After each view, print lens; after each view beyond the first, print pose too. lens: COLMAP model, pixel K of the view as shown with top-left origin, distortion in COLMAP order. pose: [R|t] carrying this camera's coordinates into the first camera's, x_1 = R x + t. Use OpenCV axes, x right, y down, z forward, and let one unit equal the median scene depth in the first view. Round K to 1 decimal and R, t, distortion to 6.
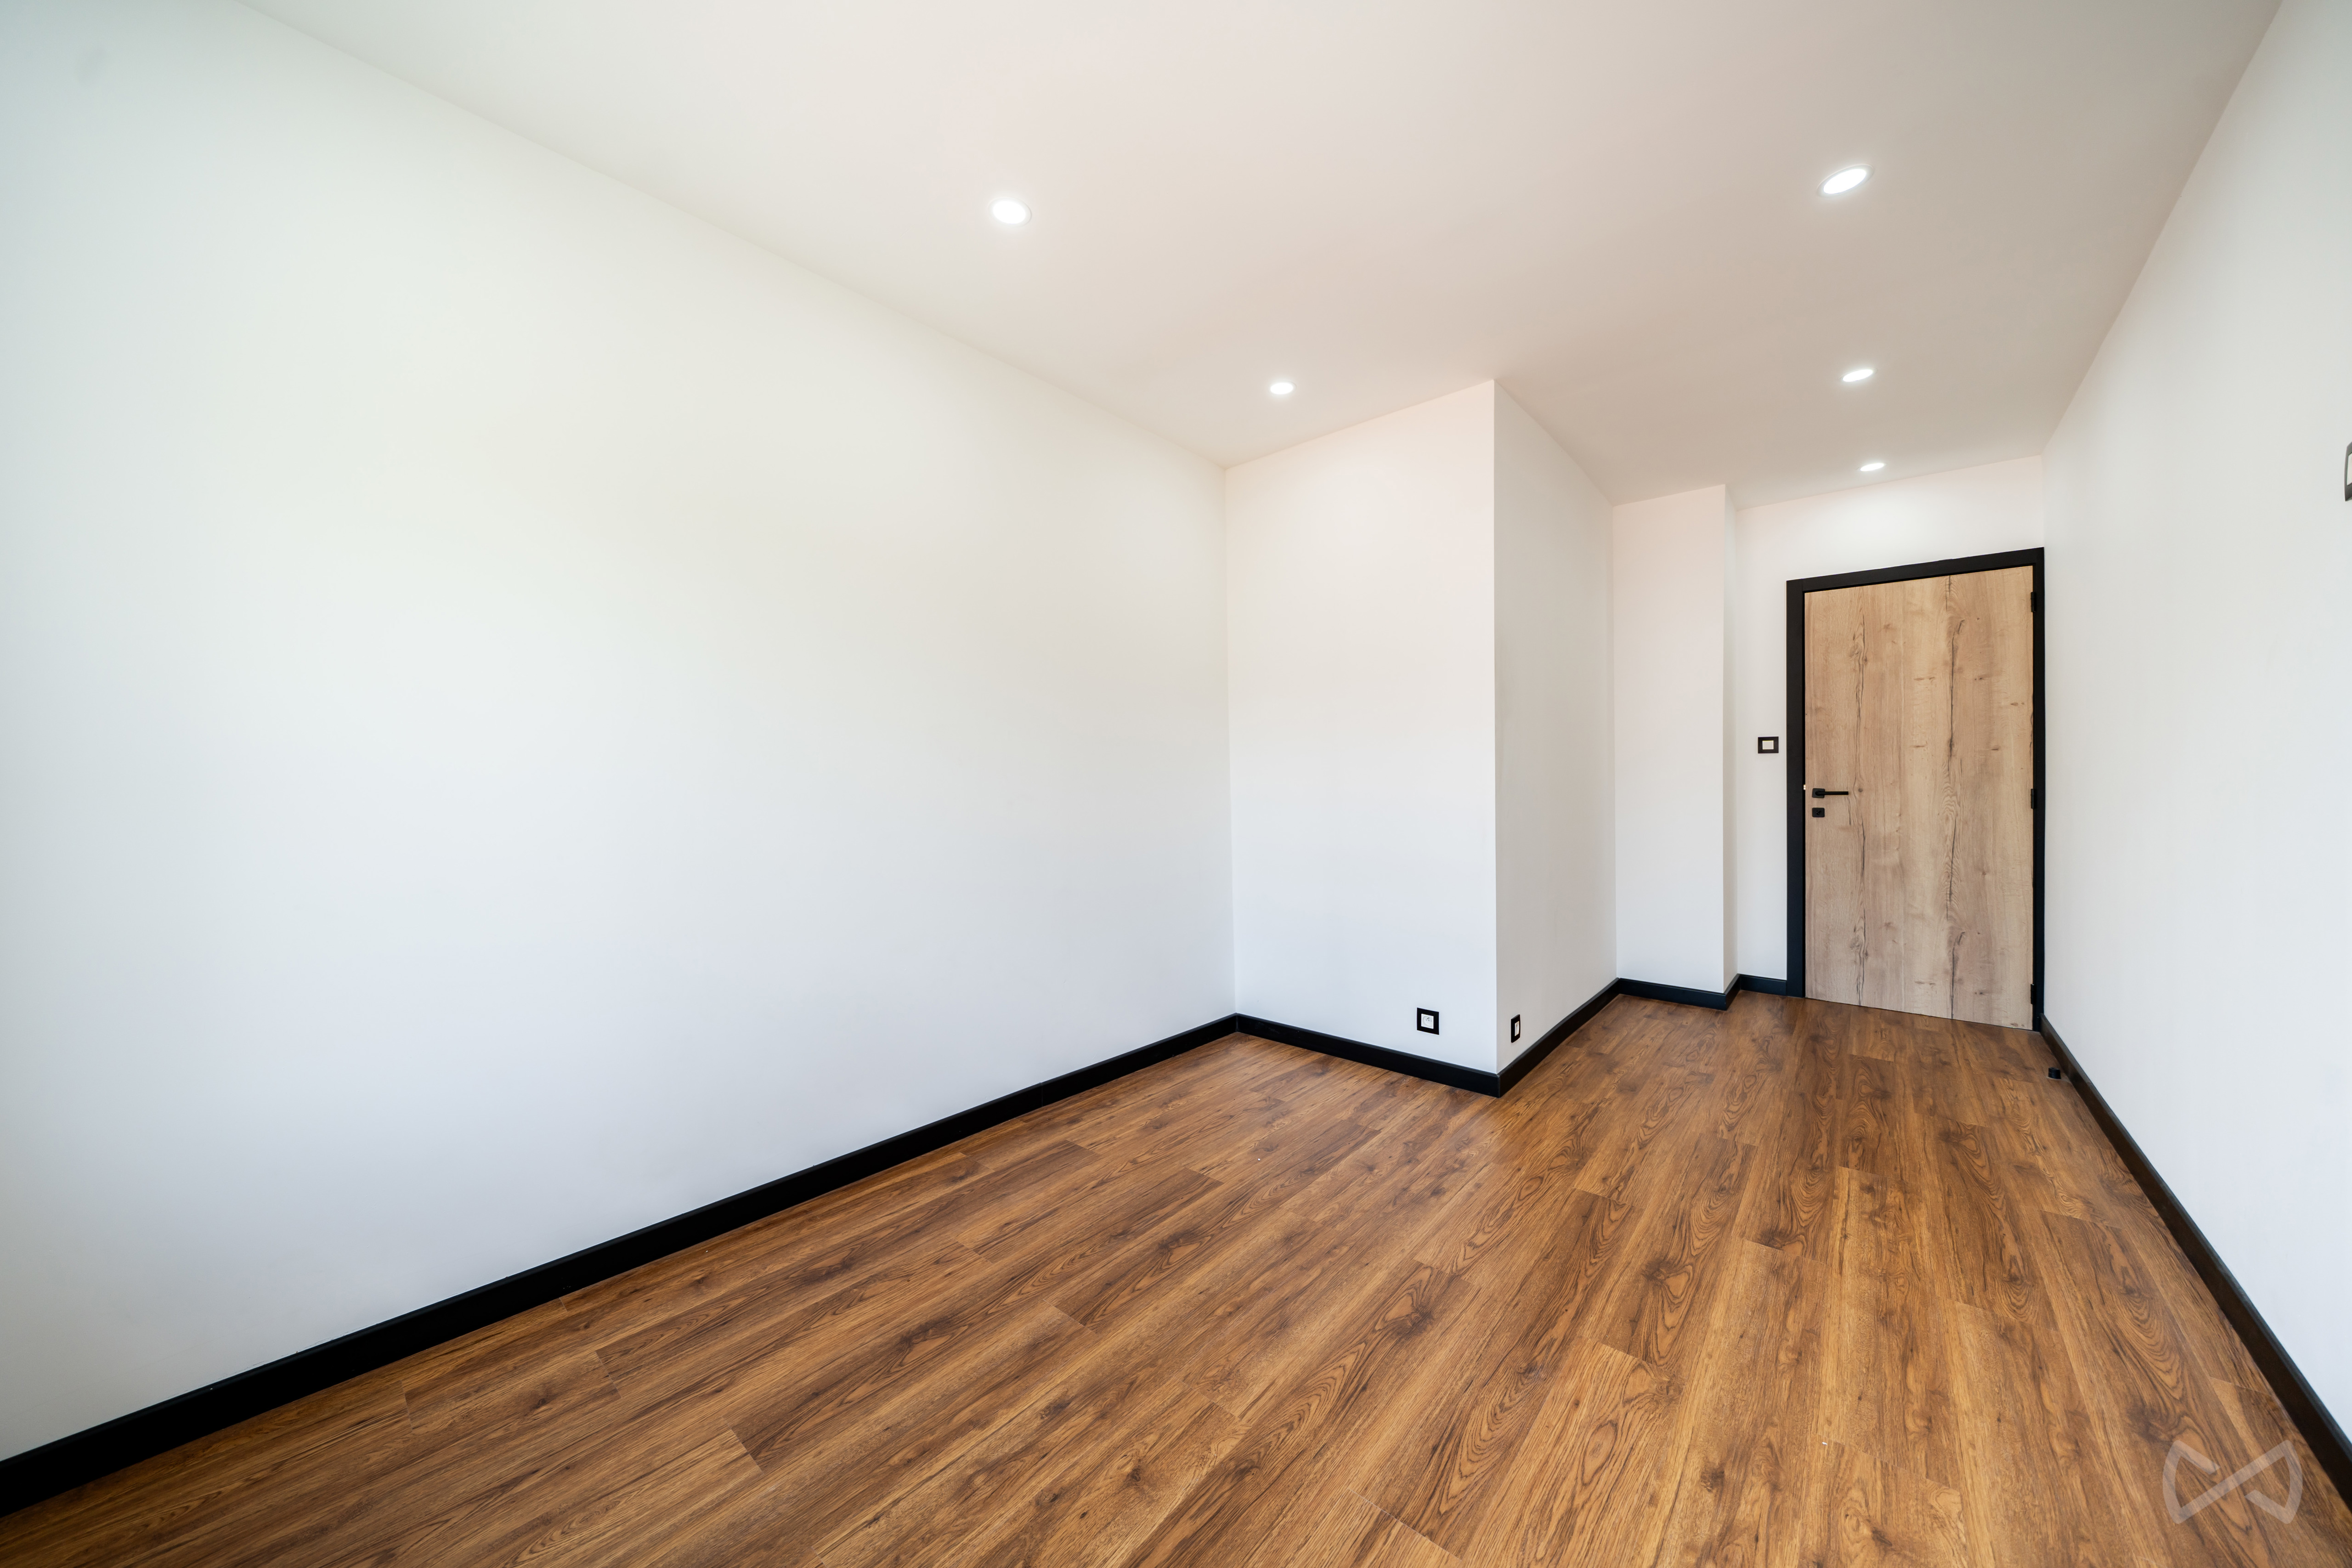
lens RADIAL K [[801.7, 0, 1173.4], [0, 801.7, 782.3], [0, 0, 1]] dist [-0.005526, 0.000007]
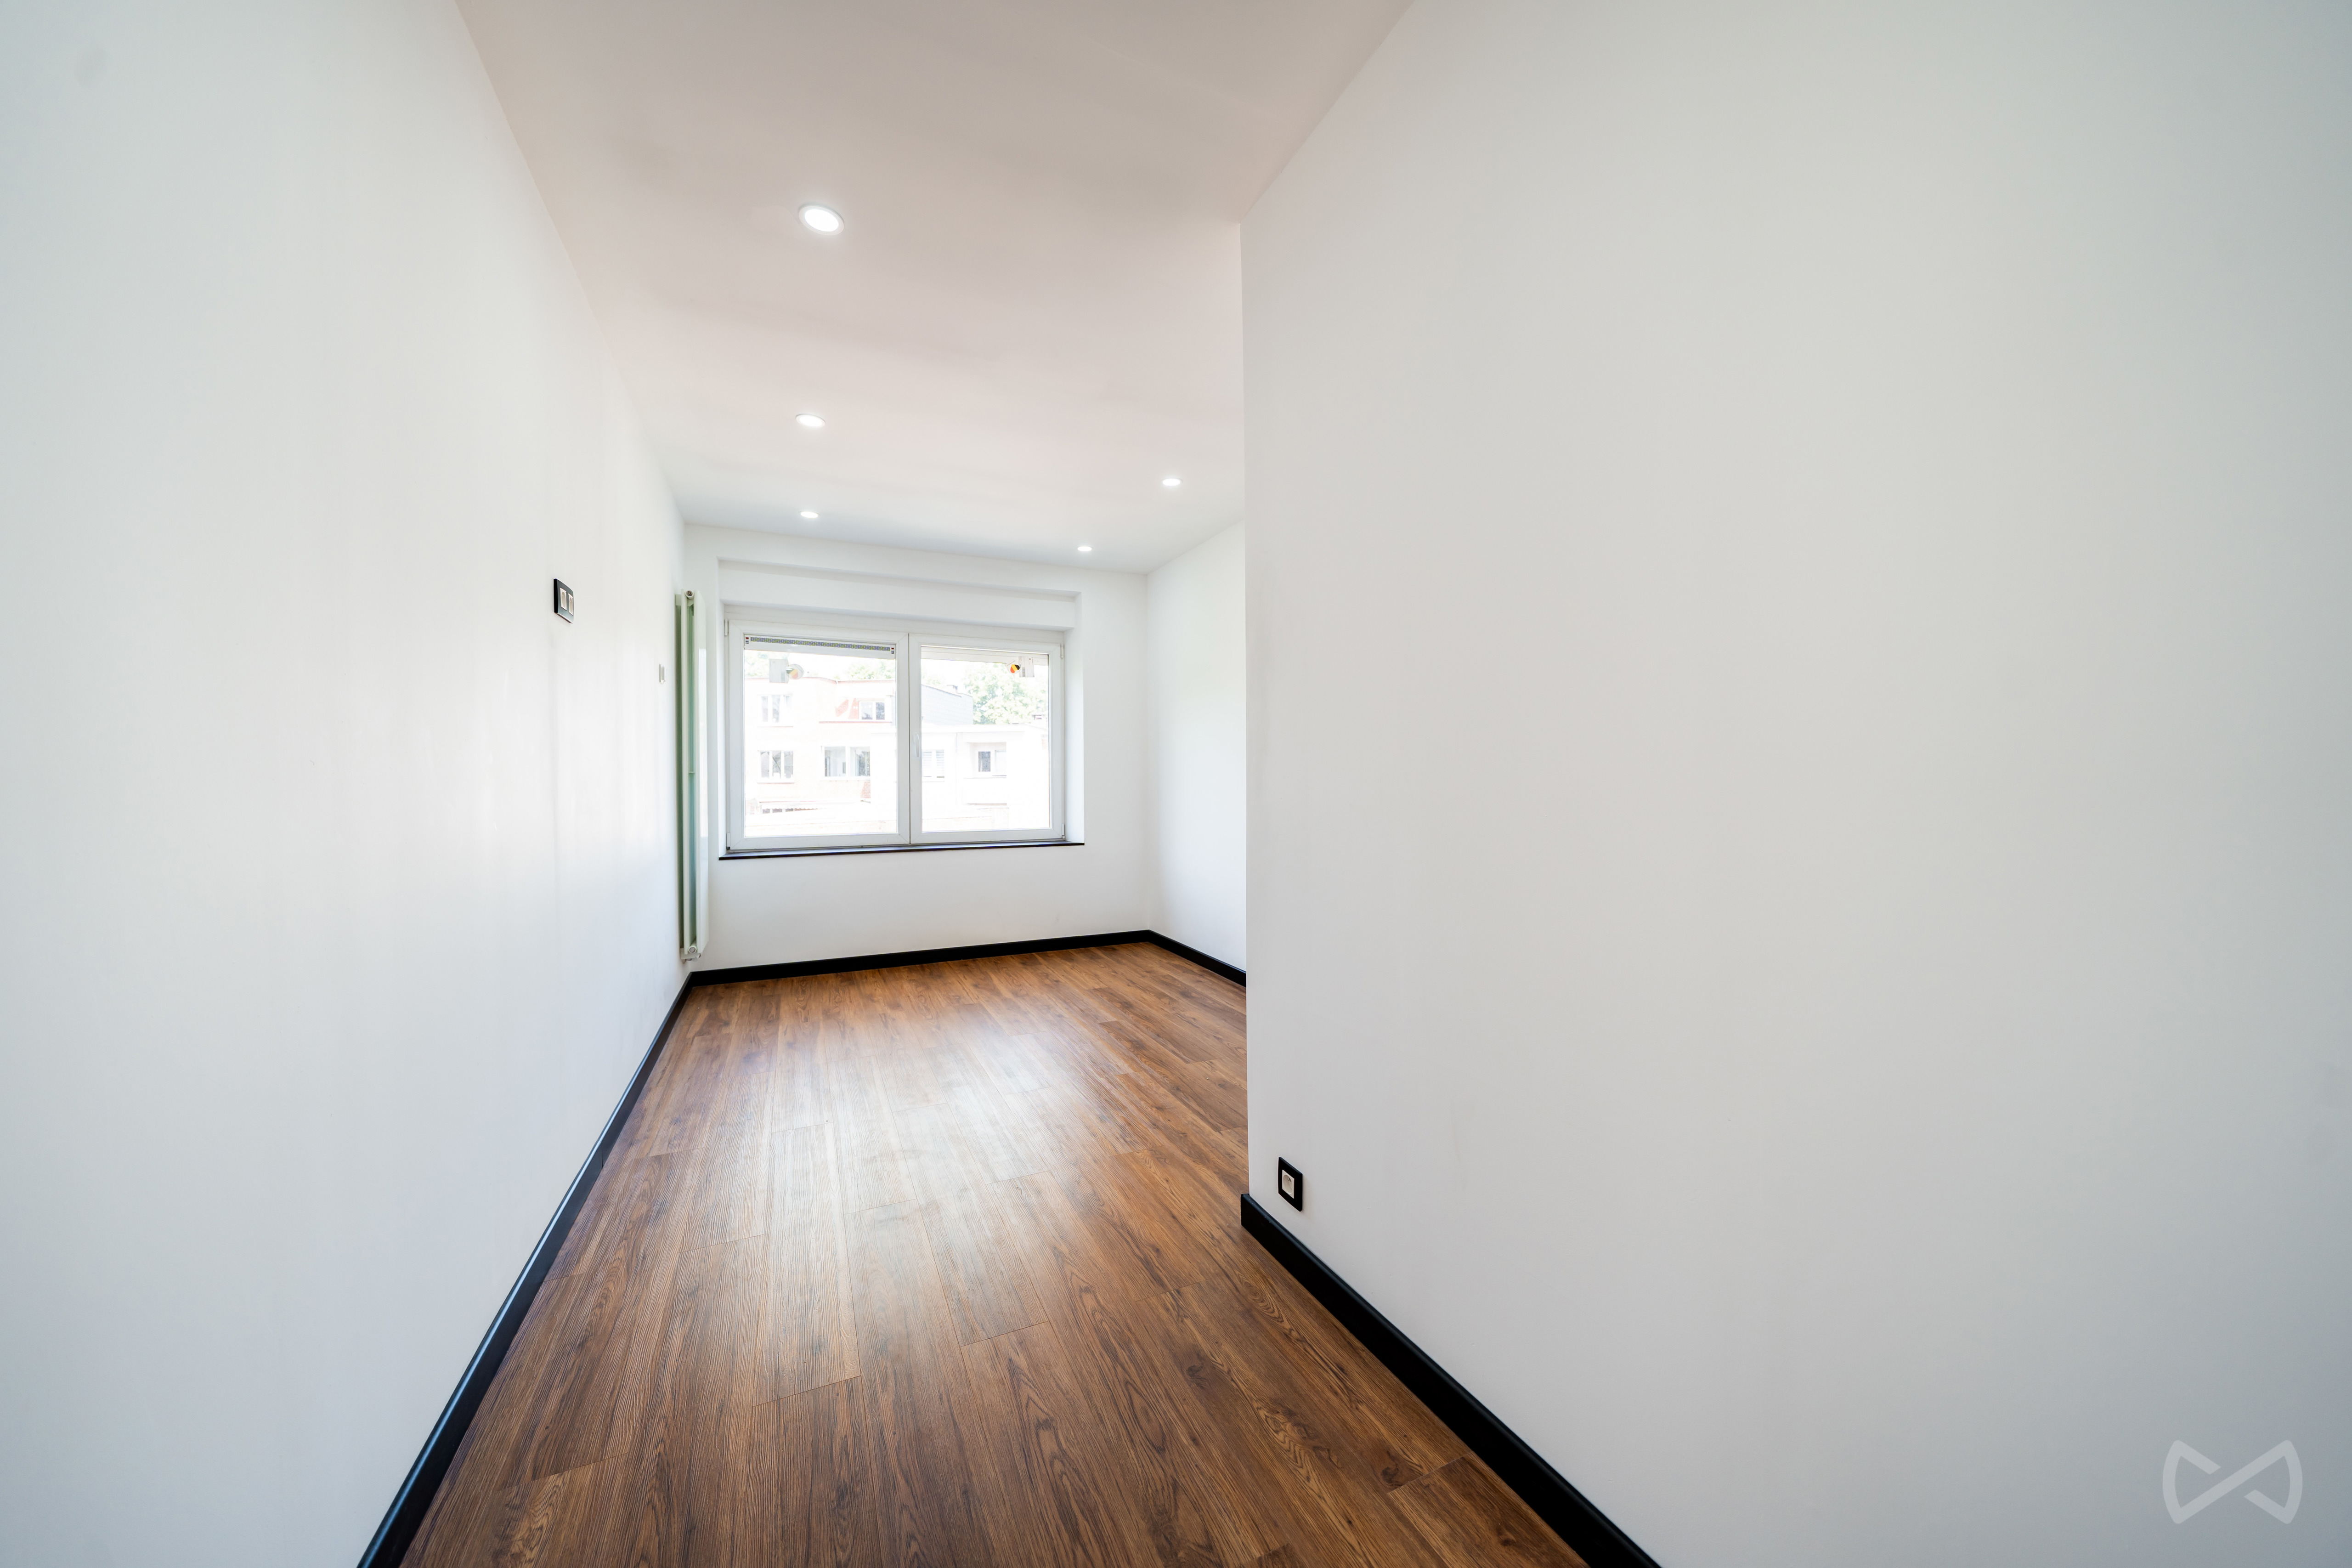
lens RADIAL K [[801.7, 0, 1173.4], [0, 801.7, 782.3], [0, 0, 1]] dist [-0.005526, 0.000007]
pose [[-0.399463, 0.020459, -0.916521, 1.465390], [0.008171, 0.999791, 0.018757, -0.031236], [0.916713, 0.000003, -0.399547, 1.652990]]
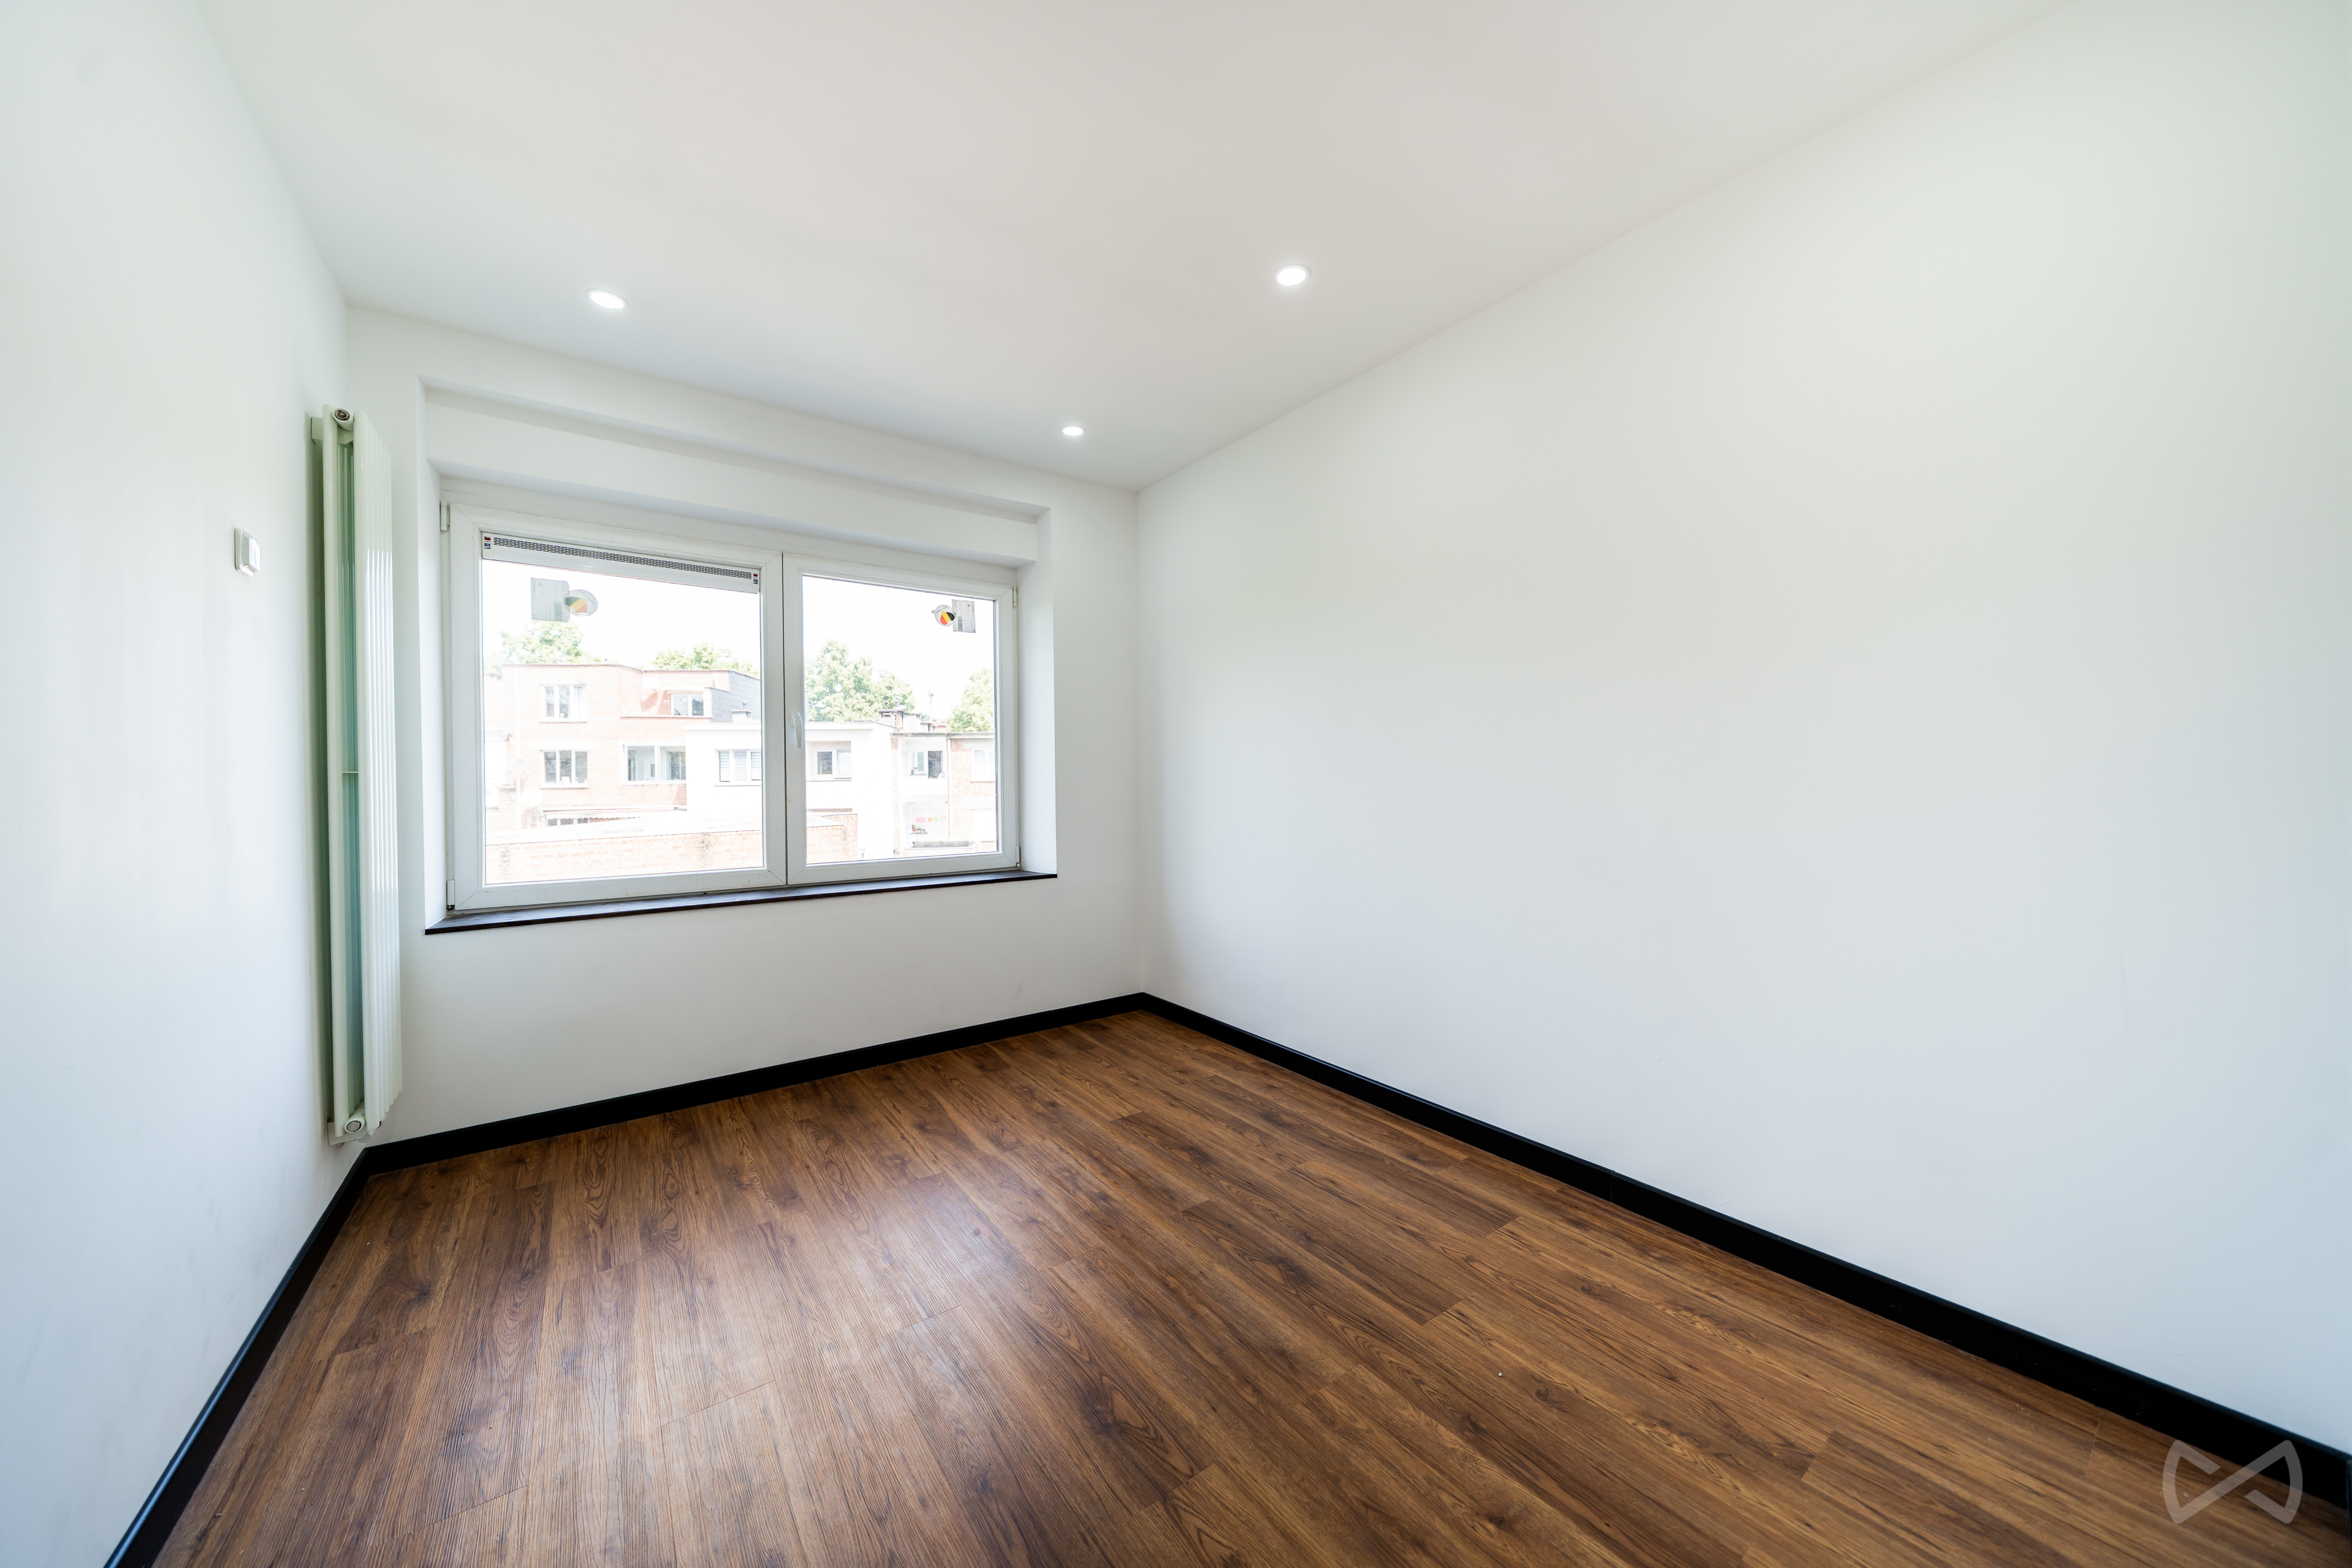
lens RADIAL K [[801.7, 0, 1173.4], [0, 801.7, 782.3], [0, 0, 1]] dist [-0.005526, 0.000007]
pose [[-0.220038, 0.020851, -0.975269, 0.884426], [0.012031, 0.999754, 0.018660, -0.023401], [0.975417, -0.007627, -0.220234, 1.004873]]
